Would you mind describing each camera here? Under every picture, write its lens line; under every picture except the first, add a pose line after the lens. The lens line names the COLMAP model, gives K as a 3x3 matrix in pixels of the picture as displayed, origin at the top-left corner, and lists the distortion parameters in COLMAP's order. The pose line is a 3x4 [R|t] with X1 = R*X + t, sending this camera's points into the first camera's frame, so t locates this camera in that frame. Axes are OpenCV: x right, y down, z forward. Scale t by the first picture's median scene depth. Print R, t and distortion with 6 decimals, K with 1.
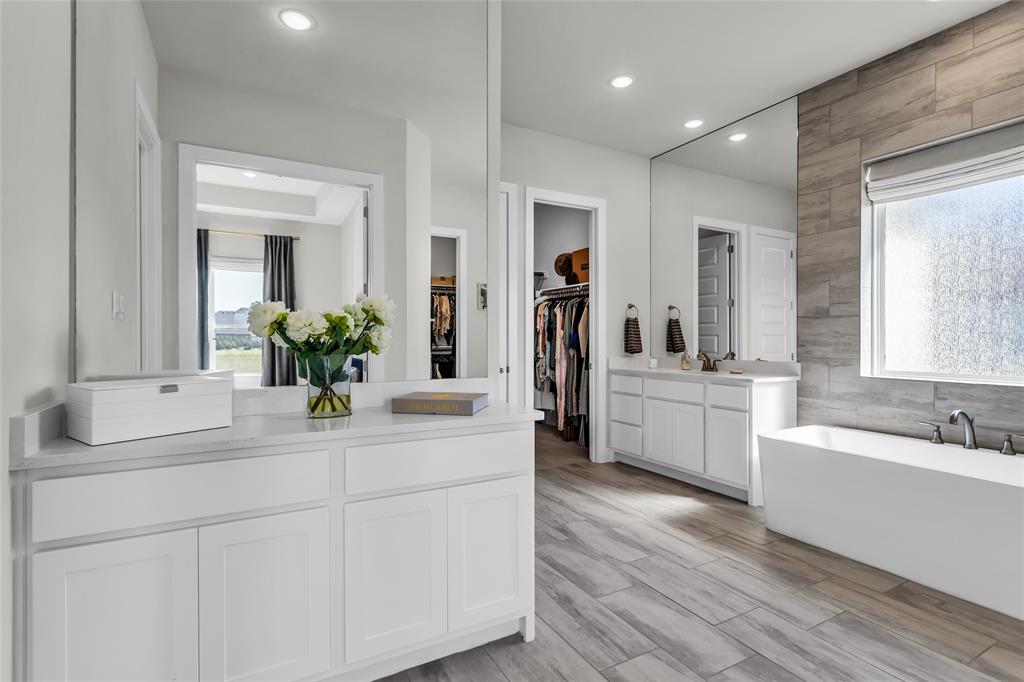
lens RADIAL K [[494.7, 0, 514.1], [0, 494.7, 332.0], [0, 0, 1]] dist [-0.000398, 0.001680]
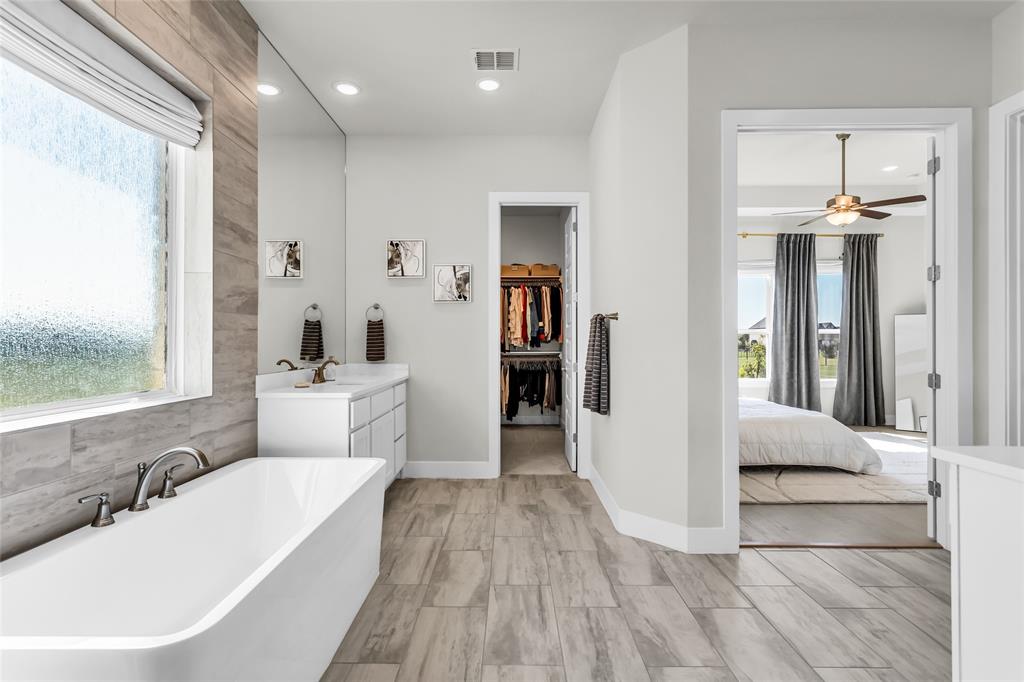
lens RADIAL K [[494.7, 0, 506.6], [0, 494.7, 339.6], [0, 0, 1]] dist [-0.000398, 0.001680]
pose [[-0.869583, 0.002030, 0.493783, 0.133310], [-0.007272, 0.999830, -0.016916, 0.012720], [-0.493734, -0.018301, -0.869421, 1.067284]]
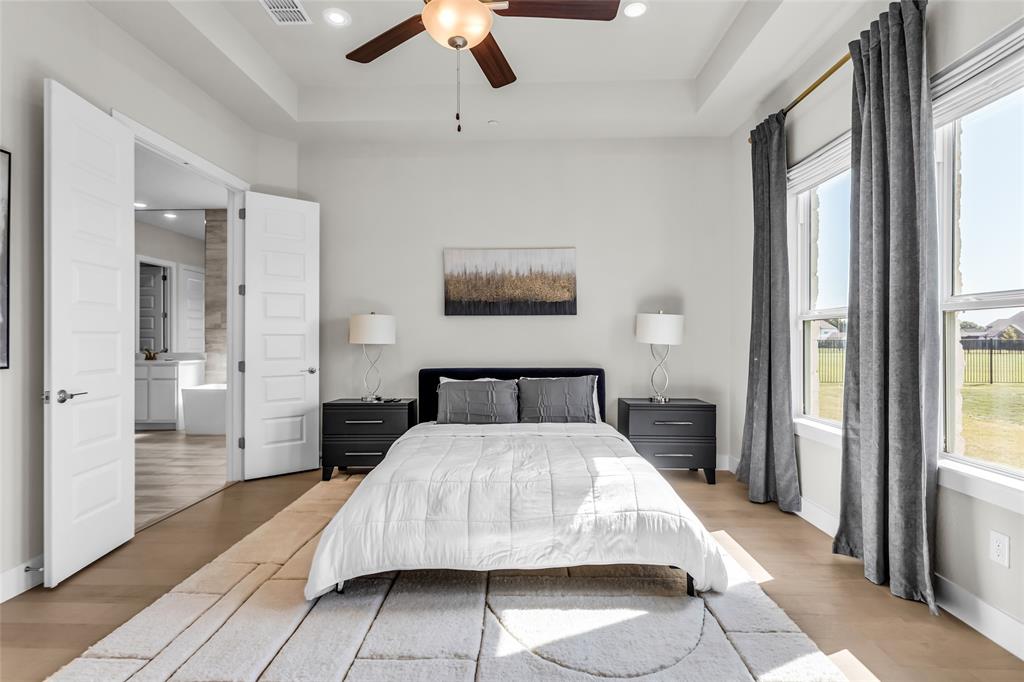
lens RADIAL K [[494.7, 0, 501.3], [0, 494.7, 339.2], [0, 0, 1]] dist [-0.000398, 0.001680]
pose [[0.526013, -0.002066, 0.850474, -0.463706], [-0.008567, 0.999933, 0.007728, -0.013862], [-0.850433, -0.011351, 0.525960, -1.012886]]
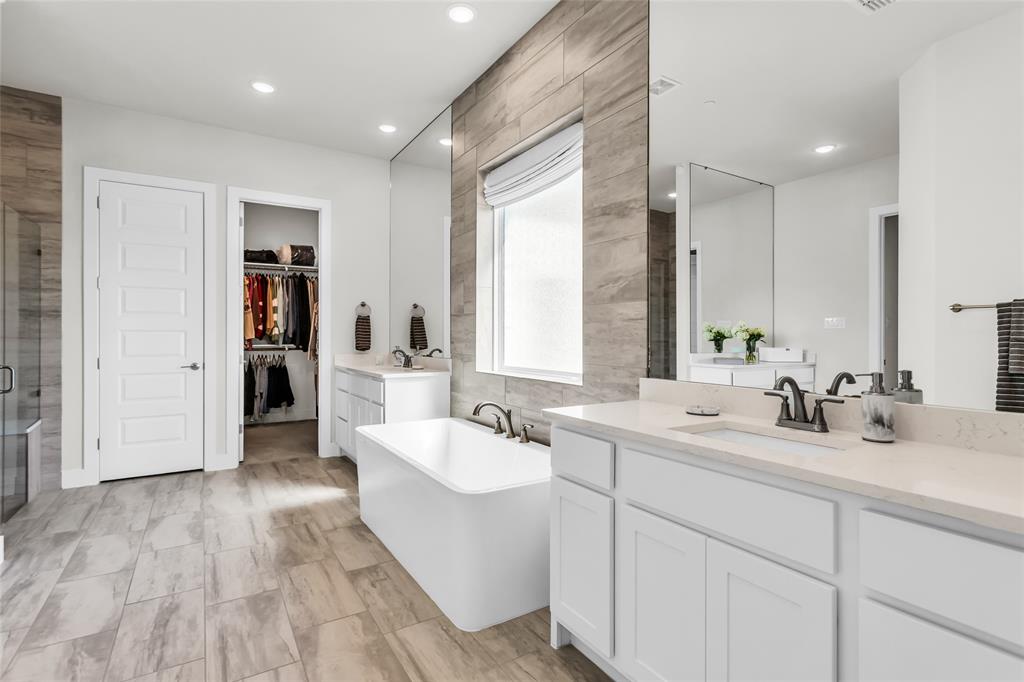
lens RADIAL K [[494.7, 0, 512.8], [0, 494.7, 335.2], [0, 0, 1]] dist [-0.000398, 0.001680]
pose [[0.998642, -0.002253, 0.052049, 0.695214], [0.001611, 0.999922, 0.012358, -0.001624], [-0.052073, -0.012258, 0.998568, -0.061847]]
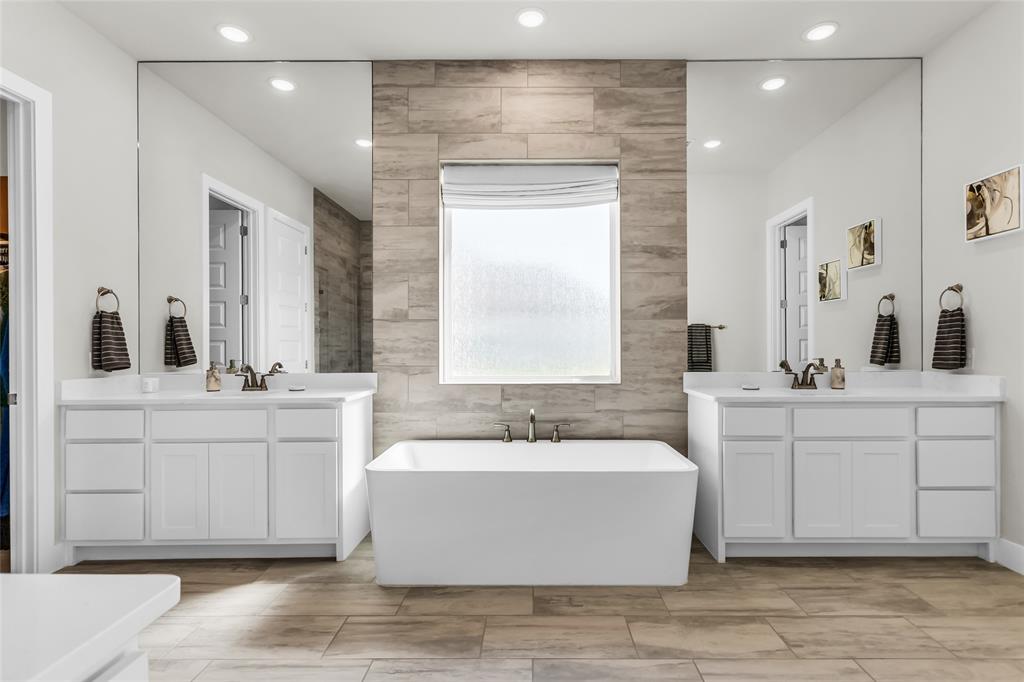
lens RADIAL K [[494.7, 0, 528.2], [0, 494.7, 347.1], [0, 0, 1]] dist [-0.000398, 0.001680]
pose [[0.488245, -0.010300, 0.872646, -0.051650], [-0.007308, 0.999847, 0.015890, 0.001547], [-0.872676, -0.014135, 0.488095, 0.366066]]
